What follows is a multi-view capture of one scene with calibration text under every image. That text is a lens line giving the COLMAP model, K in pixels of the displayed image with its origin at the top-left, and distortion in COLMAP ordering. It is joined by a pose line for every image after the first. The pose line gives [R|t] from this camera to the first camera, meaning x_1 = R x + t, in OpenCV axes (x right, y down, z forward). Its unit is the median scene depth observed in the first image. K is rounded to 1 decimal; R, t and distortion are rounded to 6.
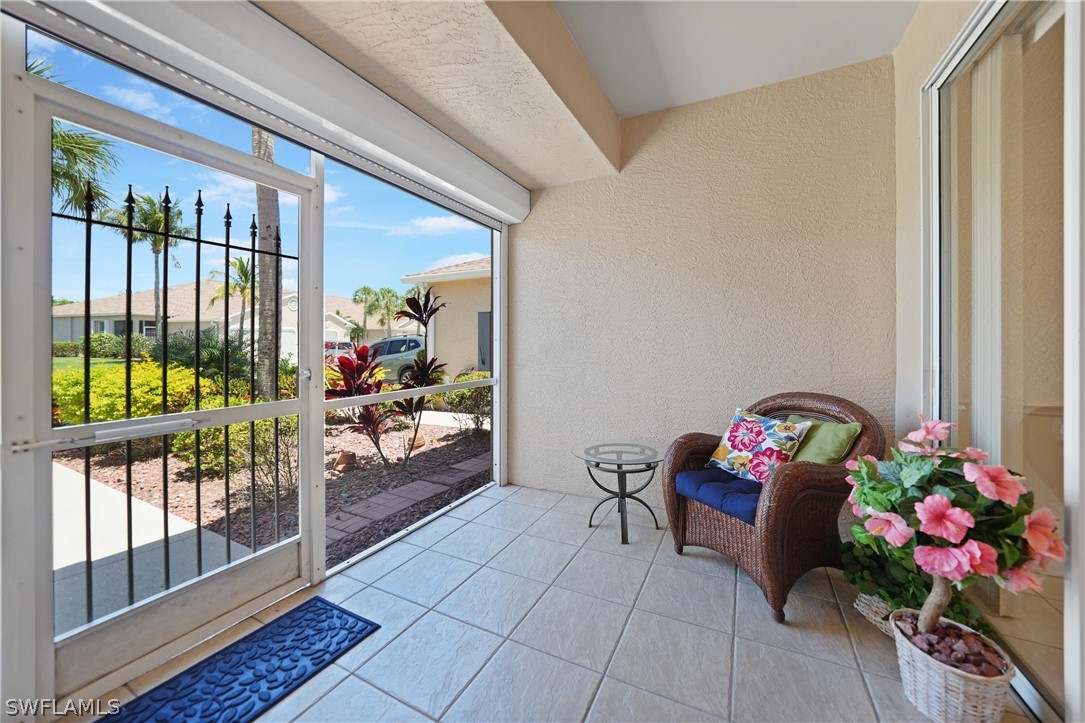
lens RADIAL K [[384.6, 0, 545.9], [0, 384.6, 341.9], [0, 0, 1]] dist [-0.022166, 0.006723]
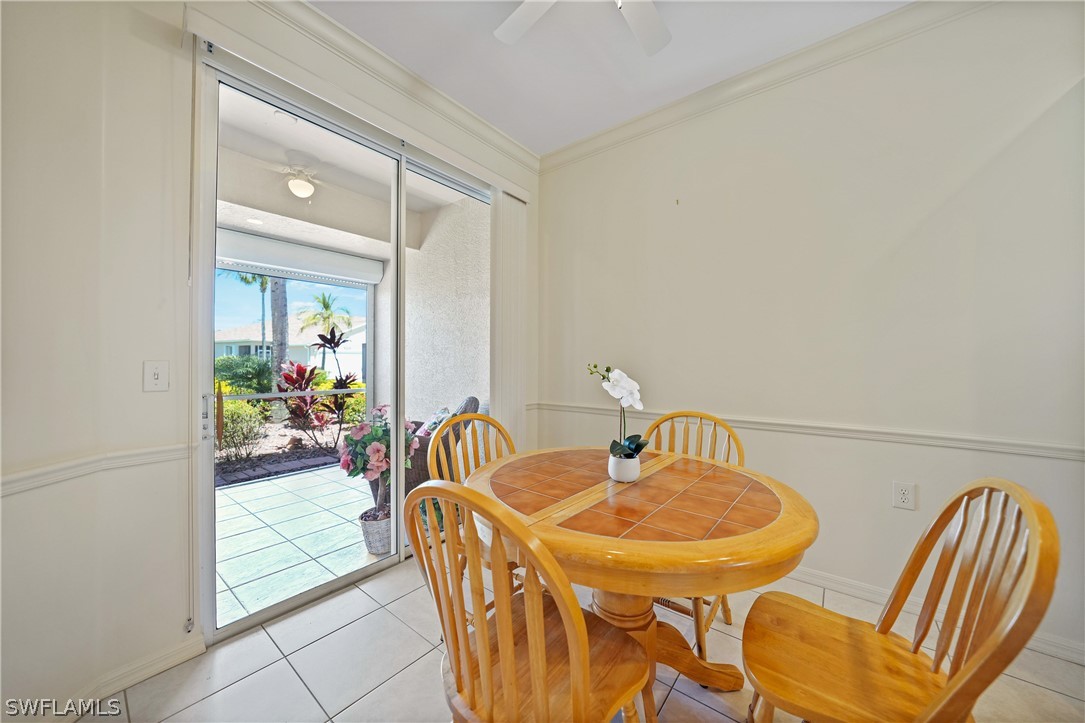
lens RADIAL K [[382.3, 0, 542.7], [0, 382.3, 359.0], [0, 0, 1]] dist [-0.022985, 0.006633]
pose [[0.979386, -0.001828, -0.201988, 0.846675], [0.000236, 0.999969, -0.007905, -0.006417], [0.201996, 0.007695, 0.979356, -0.300151]]
